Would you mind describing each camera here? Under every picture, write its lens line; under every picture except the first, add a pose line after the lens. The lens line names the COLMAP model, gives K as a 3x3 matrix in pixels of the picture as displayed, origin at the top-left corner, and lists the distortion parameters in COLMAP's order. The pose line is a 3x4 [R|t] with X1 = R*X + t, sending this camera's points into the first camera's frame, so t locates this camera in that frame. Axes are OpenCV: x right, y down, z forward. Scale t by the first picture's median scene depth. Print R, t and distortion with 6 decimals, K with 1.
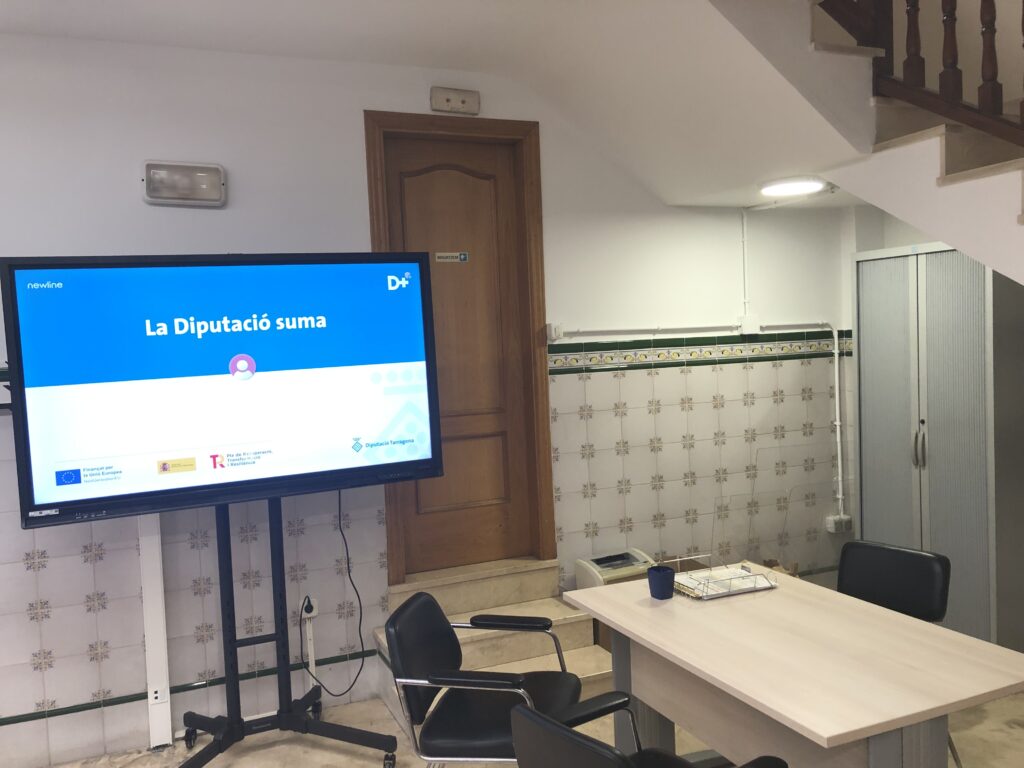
lens RADIAL K [[852.5, 0, 514.5], [0, 852.5, 382.1], [0, 0, 1]] dist [0.037159, -0.003077]
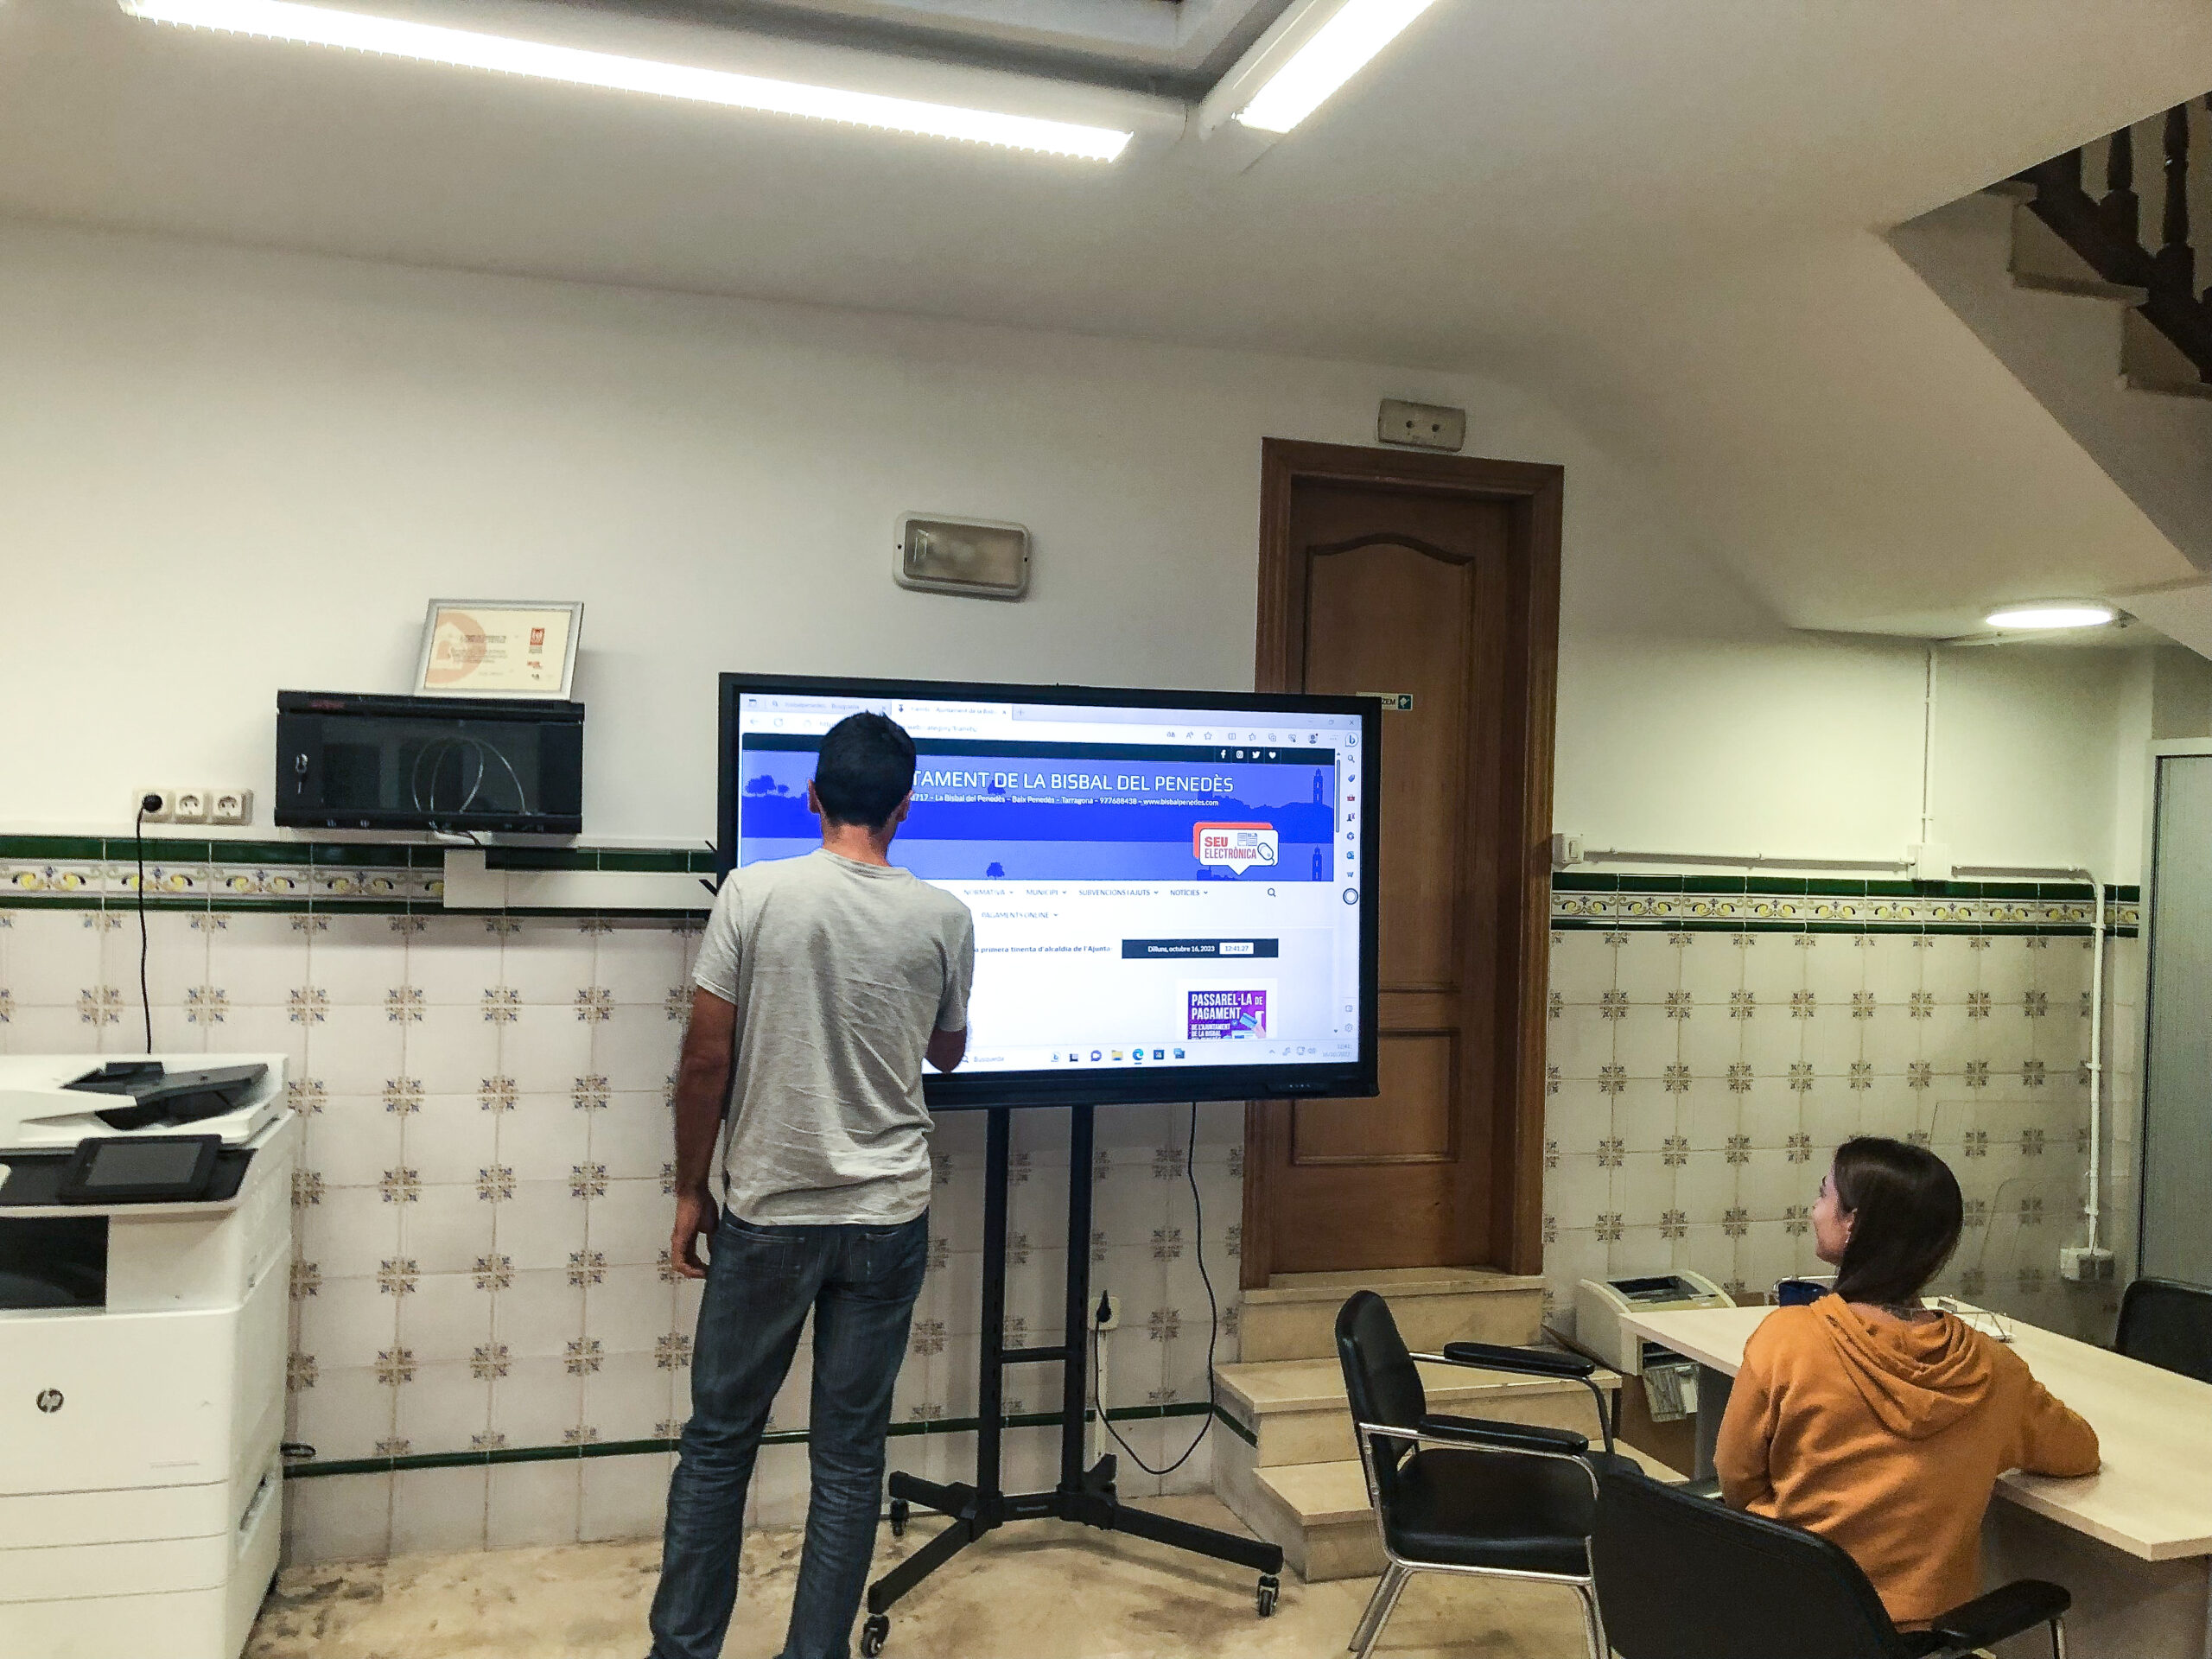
lens RADIAL K [[1752.1, 0, 1142.2], [0, 1752.1, 840.3], [0, 0, 1]] dist [-0.033763, 0.061917]
pose [[0.990959, 0.069766, -0.114599, -0.090563], [-0.075623, 0.996001, -0.047573, 0.007494], [0.110822, 0.055809, 0.992272, -0.122298]]
